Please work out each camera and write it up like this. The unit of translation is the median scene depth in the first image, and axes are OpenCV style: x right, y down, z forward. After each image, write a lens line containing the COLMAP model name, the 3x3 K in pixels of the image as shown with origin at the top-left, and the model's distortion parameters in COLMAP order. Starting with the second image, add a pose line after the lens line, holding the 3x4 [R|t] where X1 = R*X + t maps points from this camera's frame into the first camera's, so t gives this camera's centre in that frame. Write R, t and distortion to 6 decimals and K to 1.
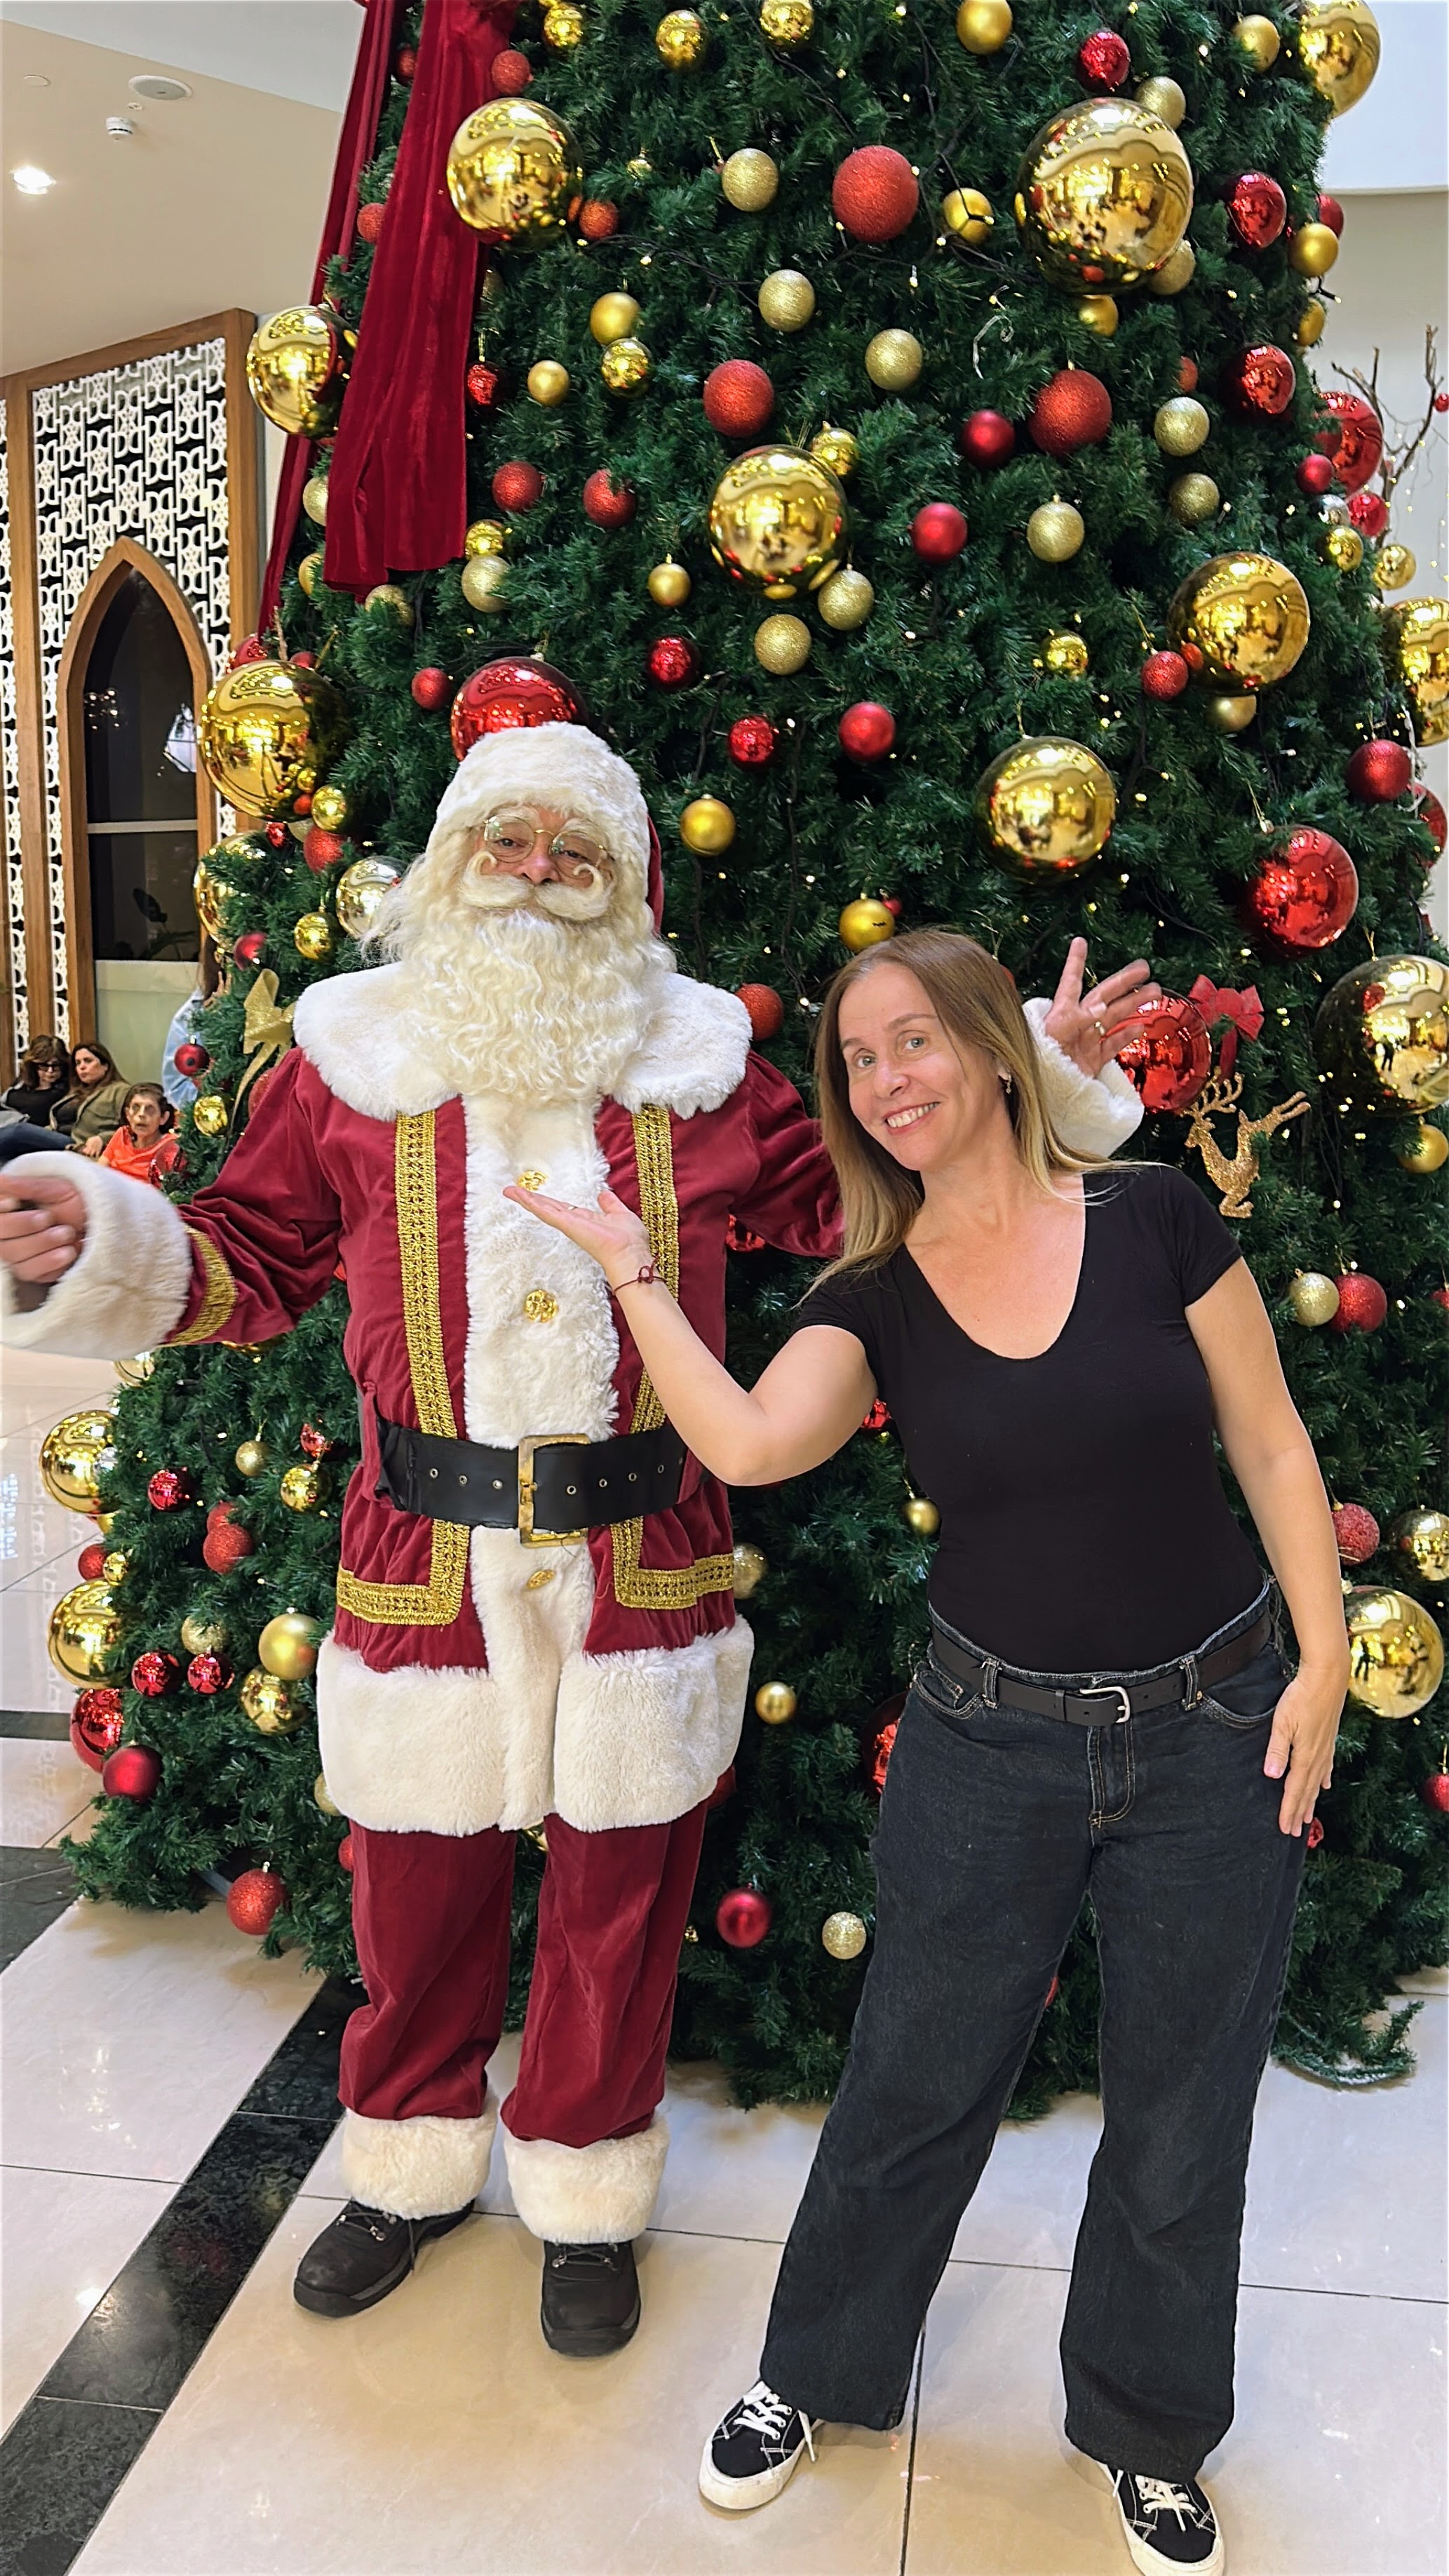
lens RADIAL K [[2223.0, 0, 724.5], [0, 2223.0, 1288.0], [0, 0, 1]] dist [0.162785, -0.331604]
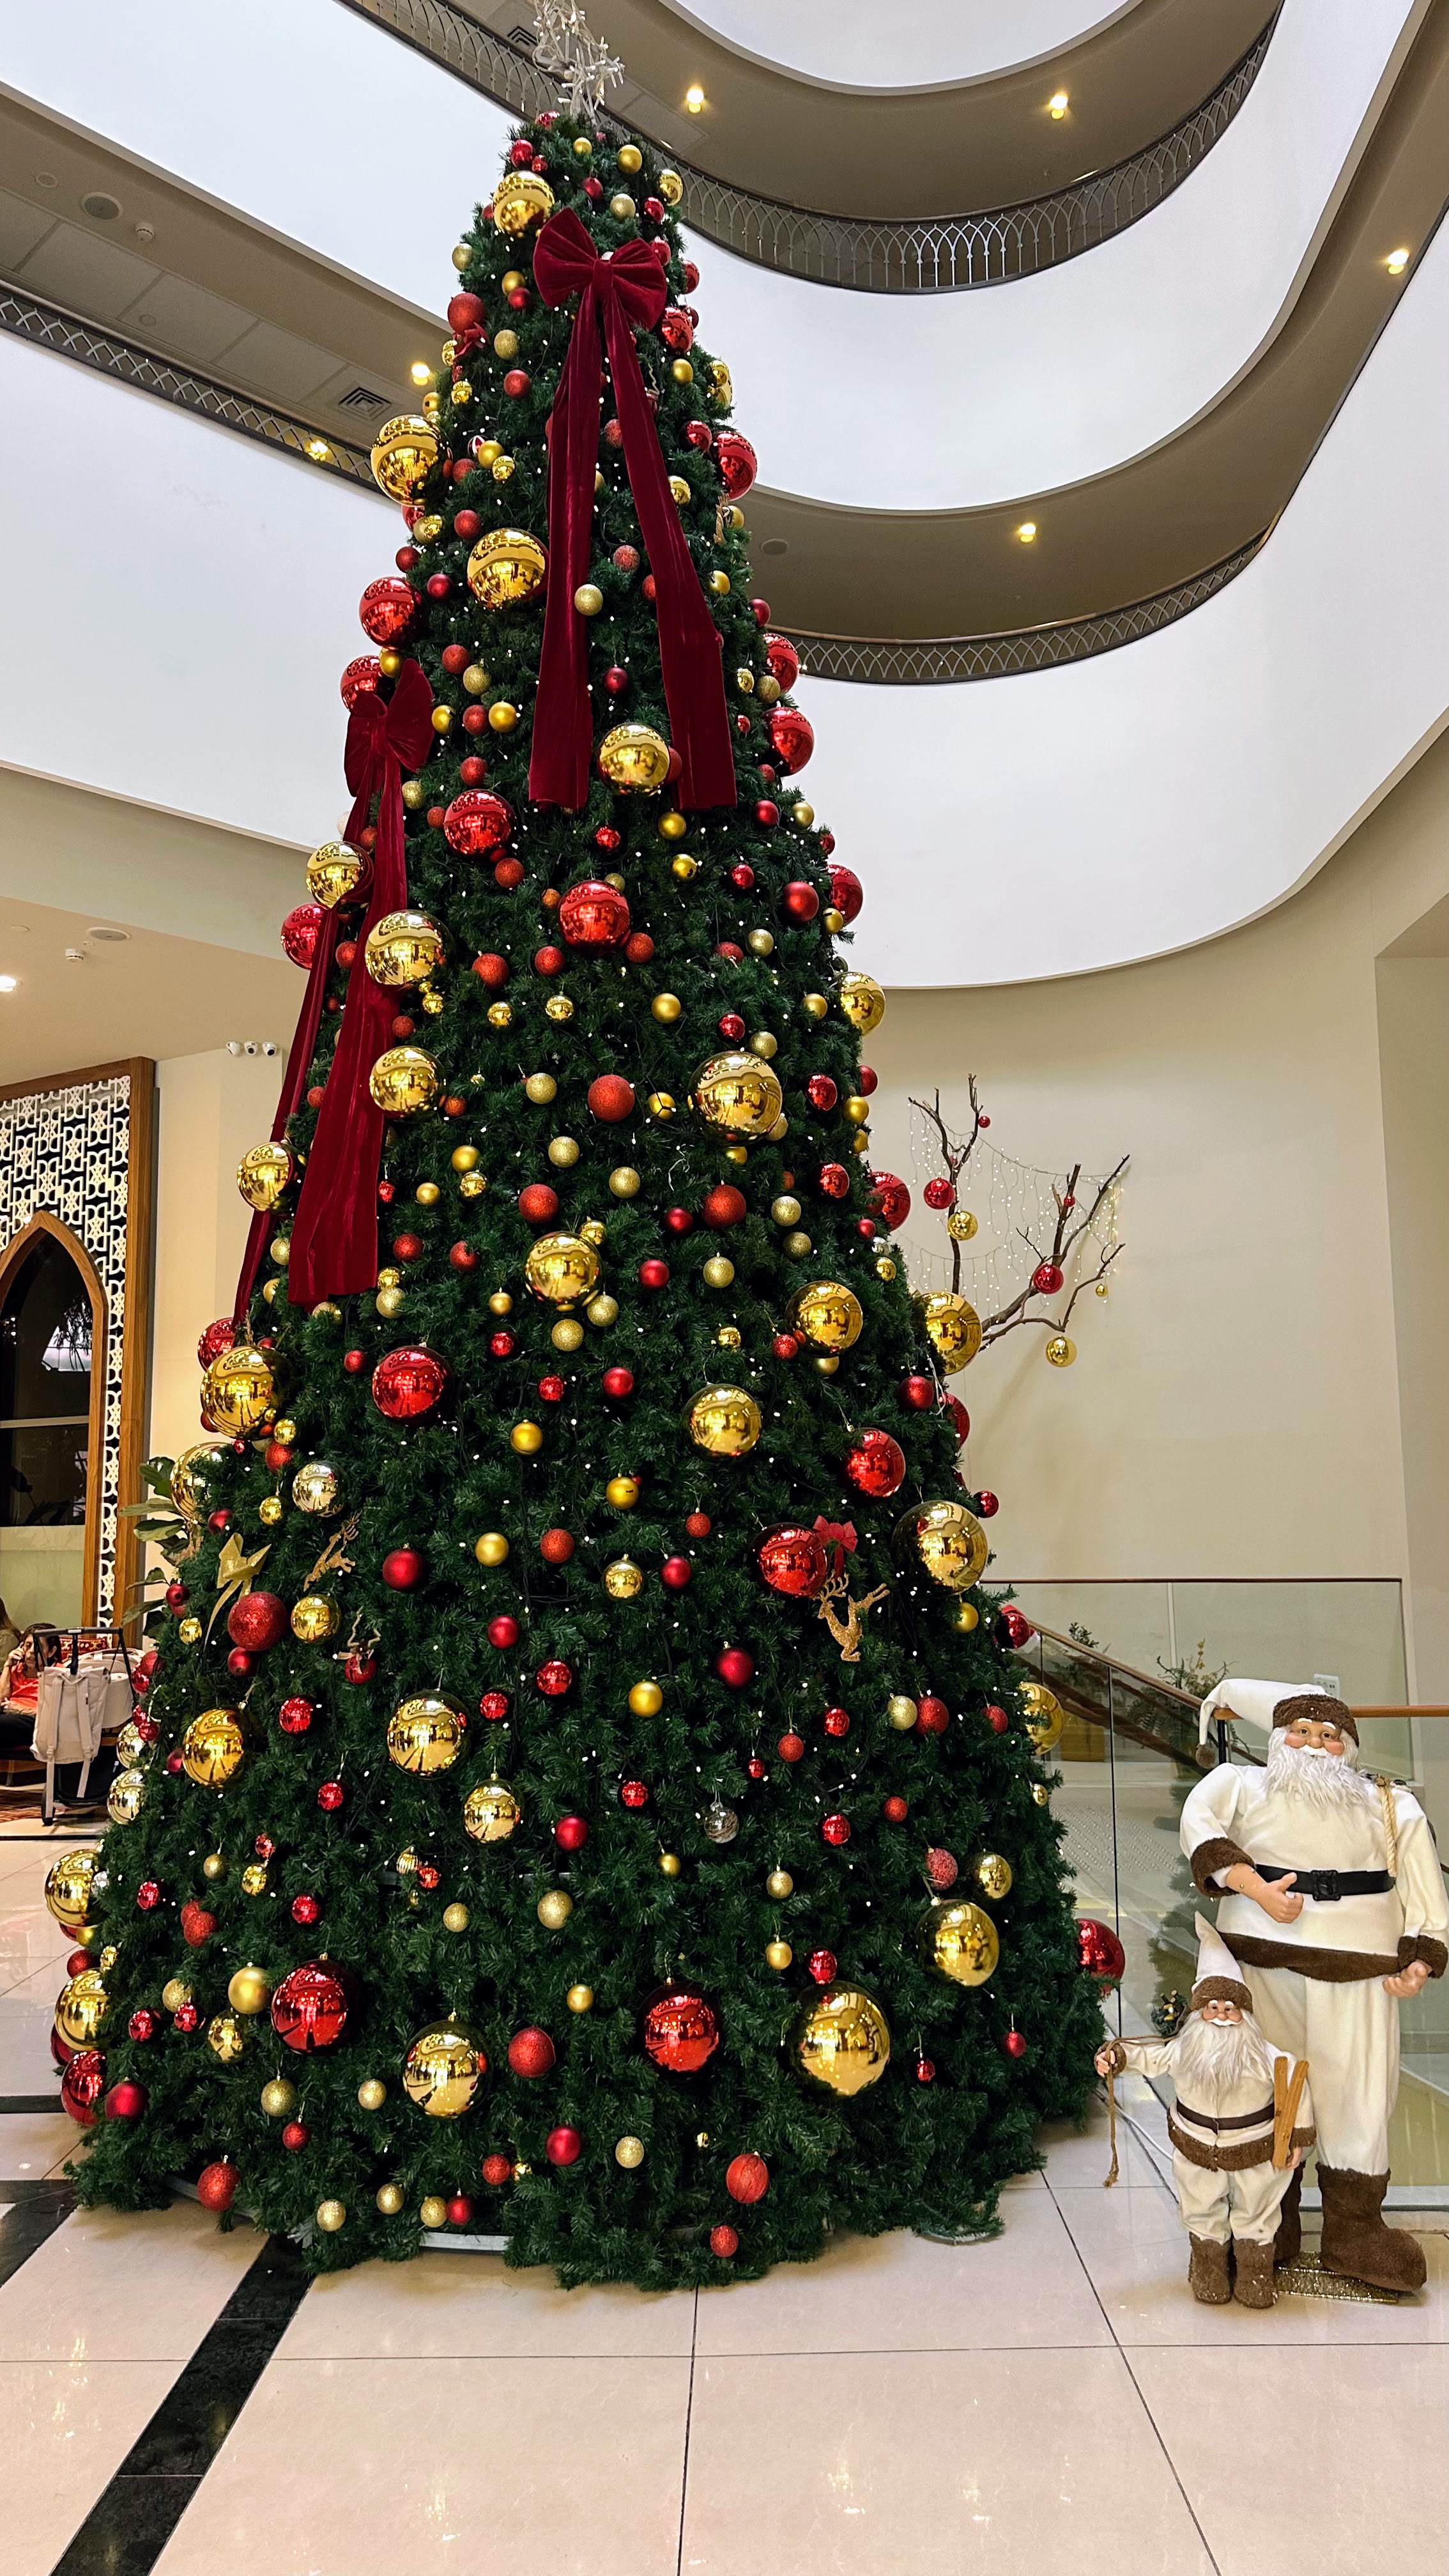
lens RADIAL K [[1773.2, 0, 724.5], [0, 1773.2, 1288.0], [0, 0, 1]] dist [0.105232, -0.154585]
pose [[0.991368, -0.018417, 0.129812, -0.029030], [0.051693, 0.964789, -0.257896, 0.036516], [-0.120491, 0.262380, 0.957412, -0.316770]]
